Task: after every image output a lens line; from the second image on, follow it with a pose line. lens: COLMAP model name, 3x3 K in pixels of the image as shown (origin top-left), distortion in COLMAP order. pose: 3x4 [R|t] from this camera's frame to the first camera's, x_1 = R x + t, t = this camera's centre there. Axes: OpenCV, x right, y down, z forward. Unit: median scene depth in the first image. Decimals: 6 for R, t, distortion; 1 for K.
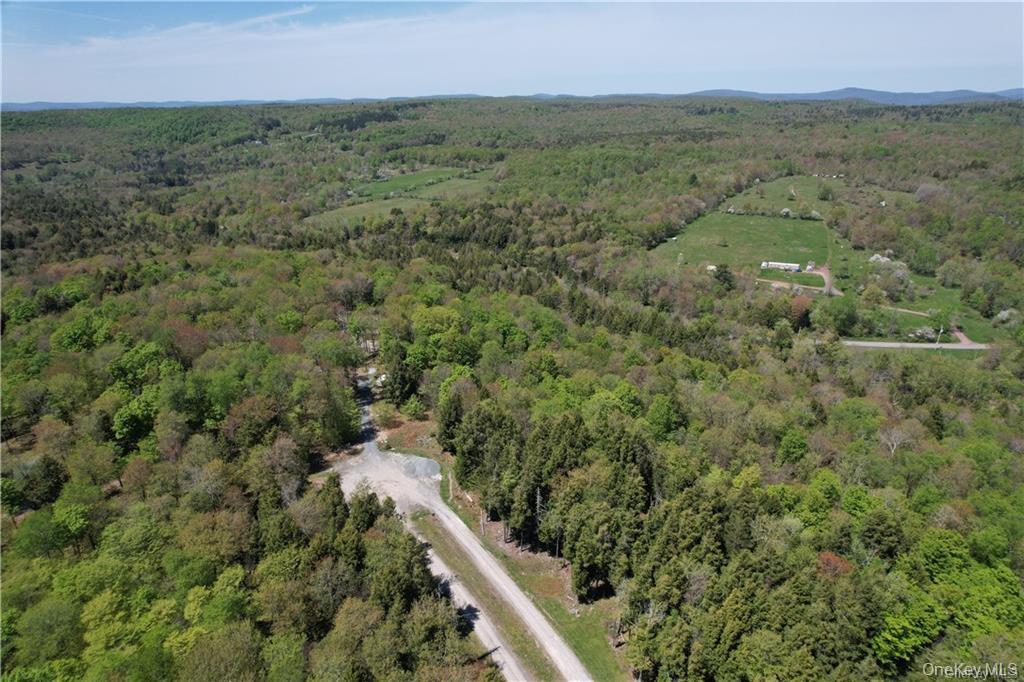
lens RADIAL K [[646.5, 0, 512.0], [0, 646.5, 341.0], [0, 0, 1]] dist [-0.069455, 0.091034]
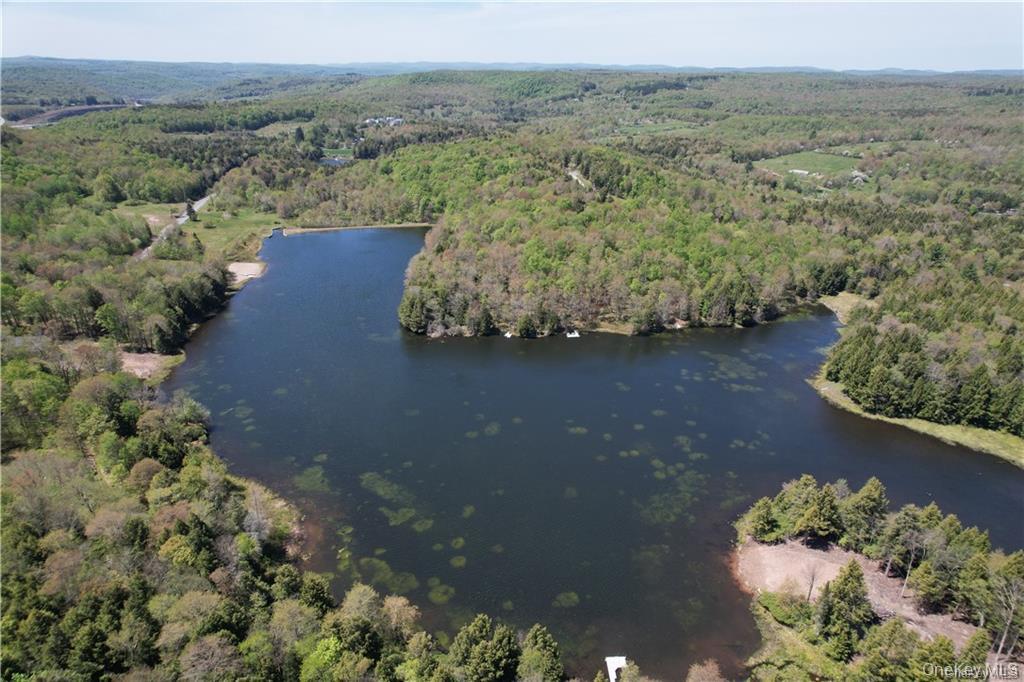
lens RADIAL K [[646.5, 0, 512.0], [0, 646.5, 341.0], [0, 0, 1]] dist [-0.069455, 0.091034]
pose [[0.888566, 0.206763, -0.409511, 0.161668], [-0.188435, 0.978390, 0.085122, 0.112862], [0.418262, 0.001530, 0.908325, -0.329622]]
